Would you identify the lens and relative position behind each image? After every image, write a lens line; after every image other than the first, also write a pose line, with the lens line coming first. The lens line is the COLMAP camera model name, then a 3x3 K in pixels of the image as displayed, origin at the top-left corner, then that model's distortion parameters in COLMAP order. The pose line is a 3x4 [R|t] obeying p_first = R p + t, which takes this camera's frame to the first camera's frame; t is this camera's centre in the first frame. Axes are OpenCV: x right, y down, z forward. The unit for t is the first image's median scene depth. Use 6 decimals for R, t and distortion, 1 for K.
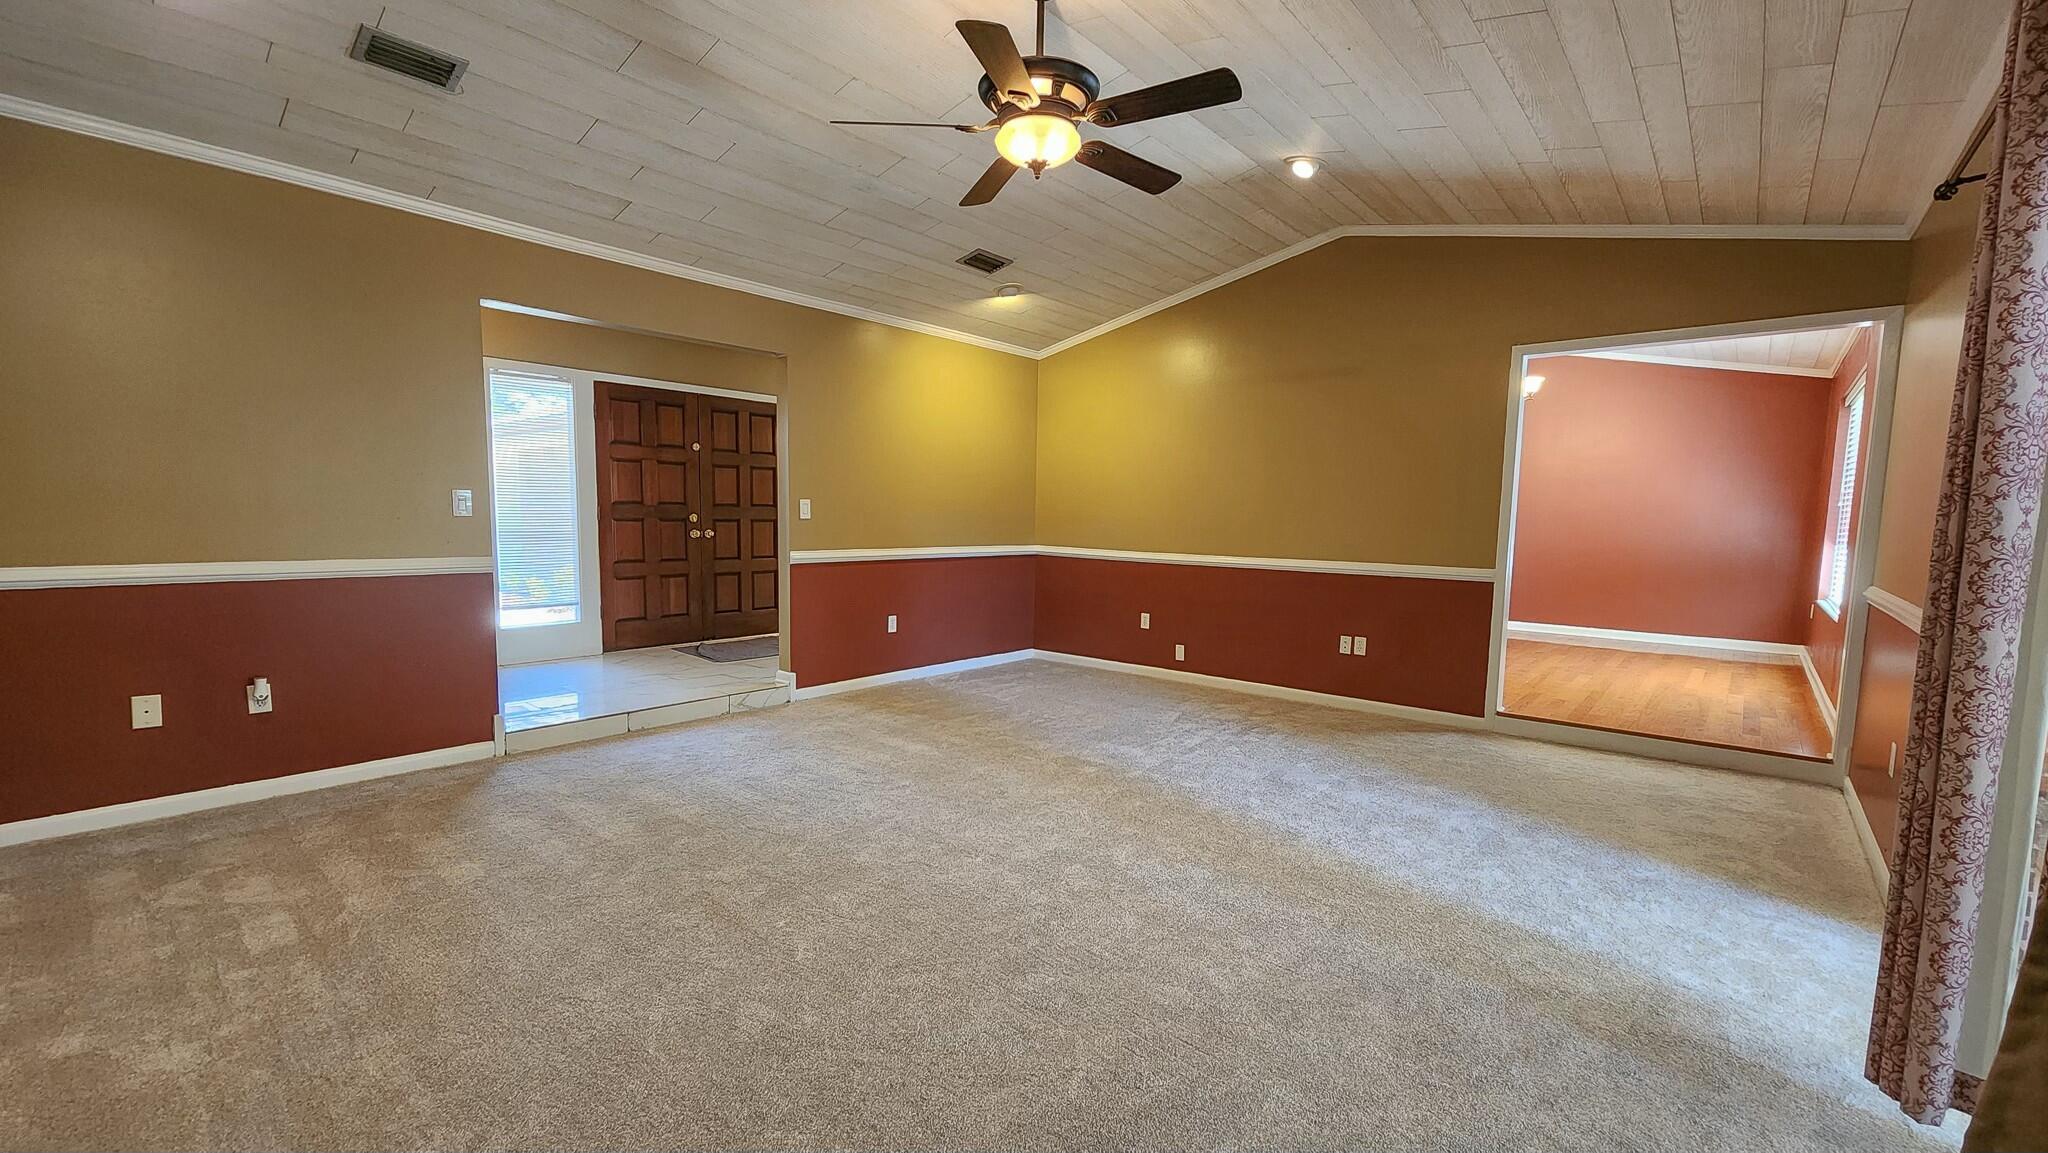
lens RADIAL K [[843.2, 0, 1038.6], [0, 843.2, 586.2], [0, 0, 1]] dist [0.003474, 0.000138]
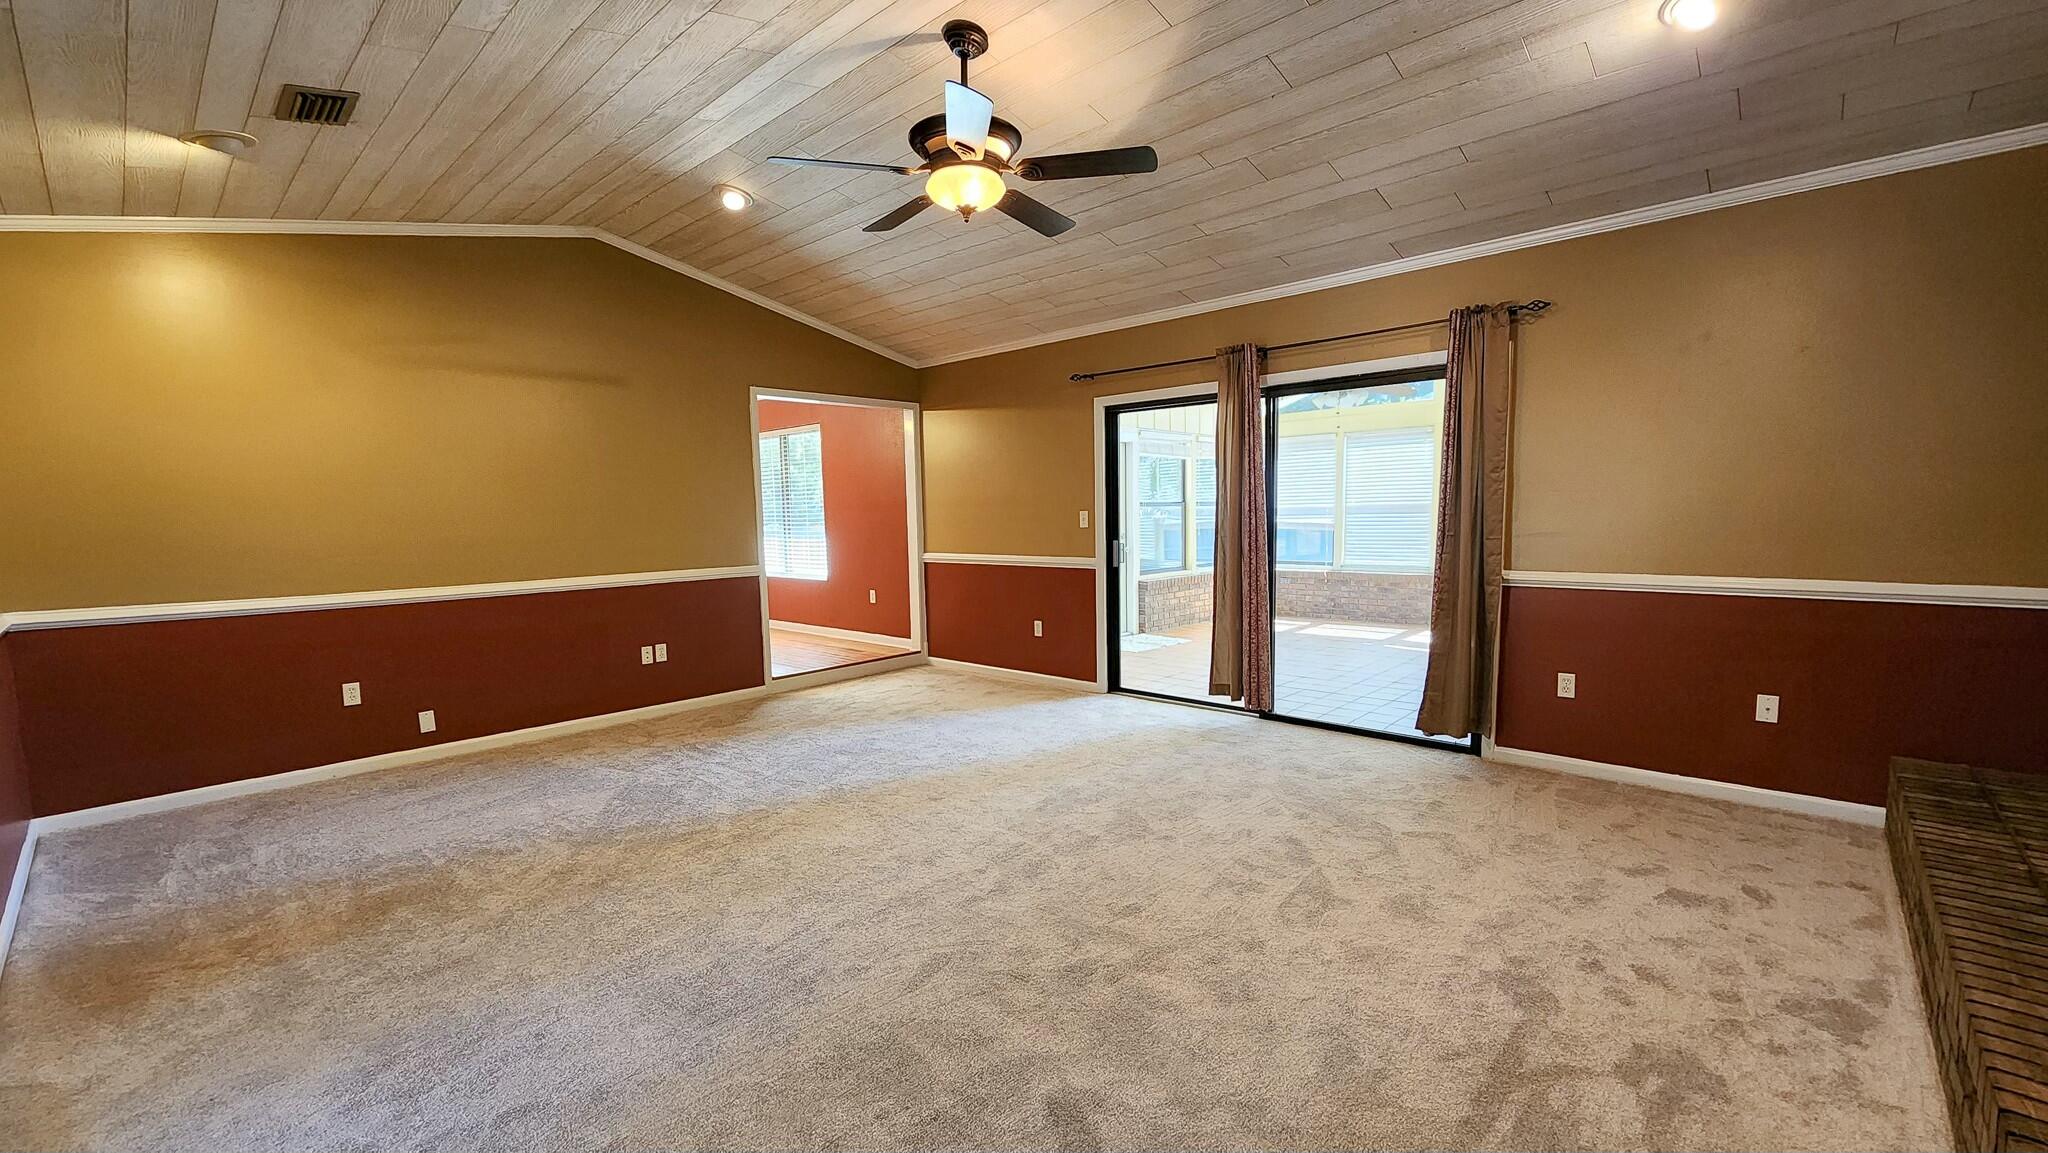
lens RADIAL K [[843.2, 0, 1036.7], [0, 843.2, 584.2], [0, 0, 1]] dist [0.003474, 0.000138]
pose [[0.023706, -0.105217, 0.994167, -0.659201], [0.096317, 0.990060, 0.102486, -0.077598], [-0.995068, 0.093326, 0.033604, 0.535238]]
